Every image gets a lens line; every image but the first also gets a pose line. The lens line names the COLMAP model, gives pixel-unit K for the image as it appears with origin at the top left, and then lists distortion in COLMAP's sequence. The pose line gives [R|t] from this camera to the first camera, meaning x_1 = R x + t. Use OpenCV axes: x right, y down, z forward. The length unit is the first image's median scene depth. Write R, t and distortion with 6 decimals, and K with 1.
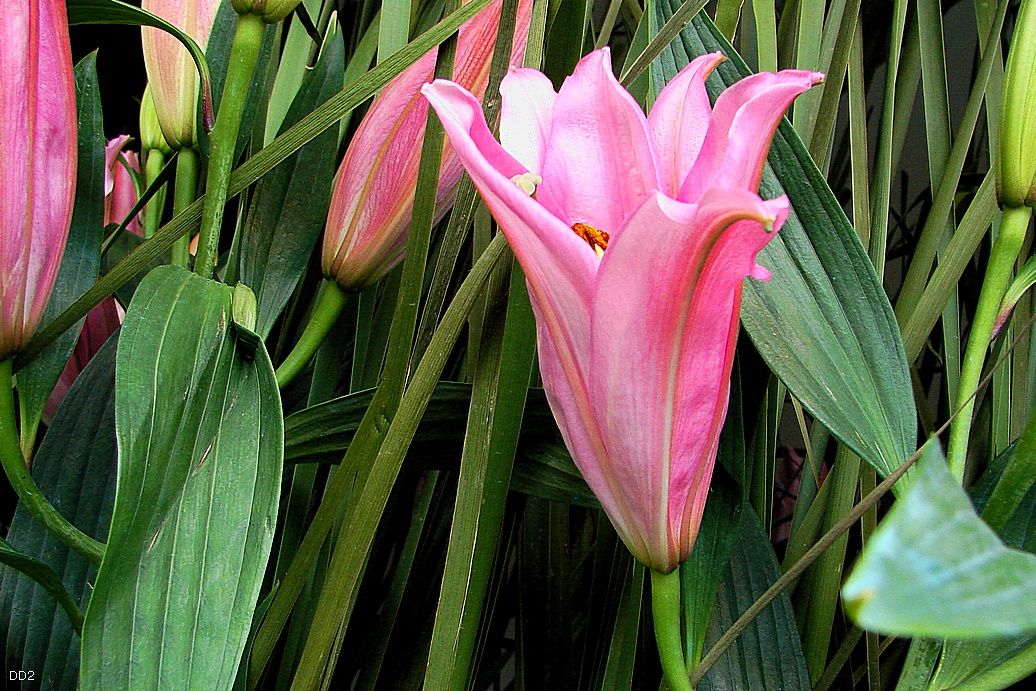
lens RADIAL K [[1123.9, 0, 522.5], [0, 1123.9, 359.5], [0, 0, 1]] dist [-0.242250, 0.321505]
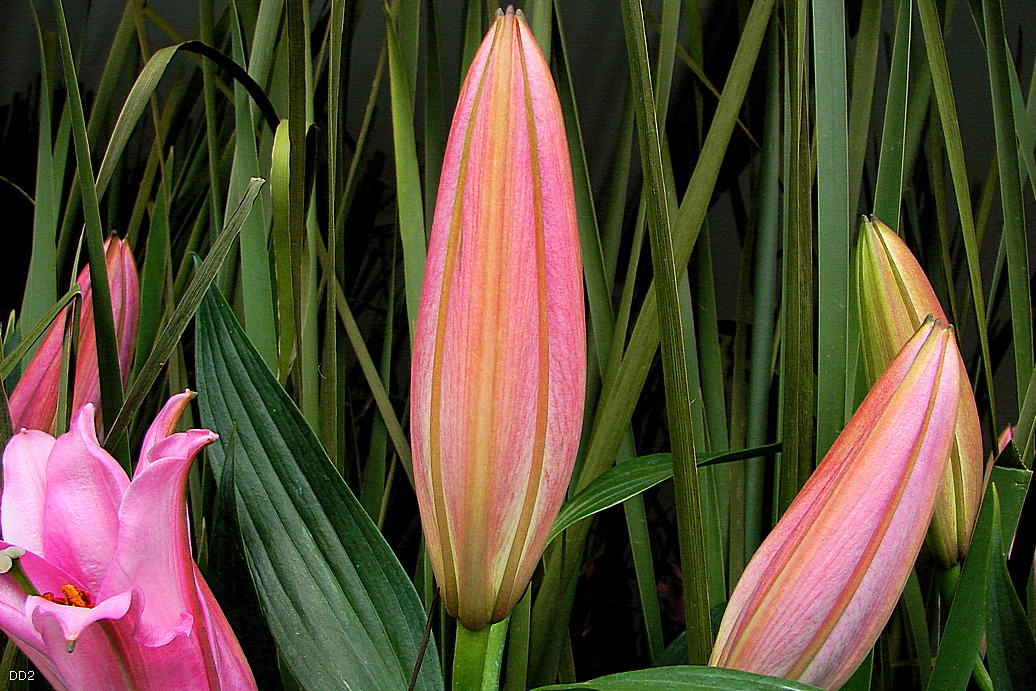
lens RADIAL K [[1123.9, 0, 522.5], [0, 1123.9, 359.5], [0, 0, 1]] dist [-0.242250, 0.321505]
pose [[0.985782, -0.167955, -0.004943, 0.485347], [0.167121, 0.983092, -0.074836, -0.165006], [0.017429, 0.072946, 0.997184, -0.066505]]
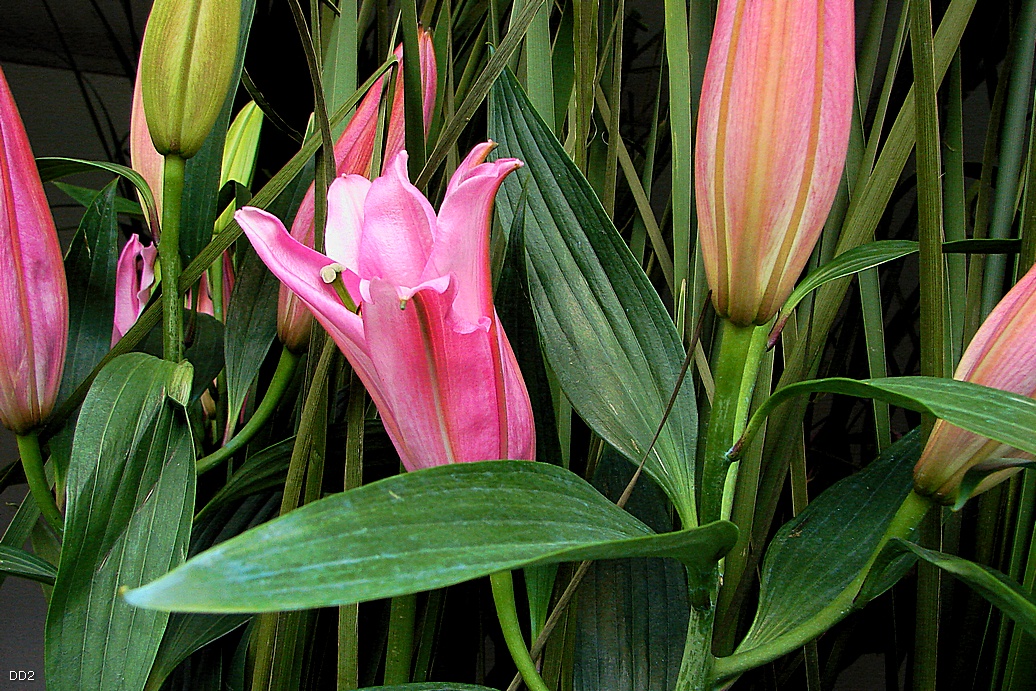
lens RADIAL K [[1123.9, 0, 522.5], [0, 1123.9, 359.5], [0, 0, 1]] dist [-0.242250, 0.321505]
pose [[0.972718, -0.094118, -0.212039, 0.431338], [0.092708, 0.995555, -0.016605, -0.011582], [0.212659, -0.003506, 0.977120, -0.200166]]
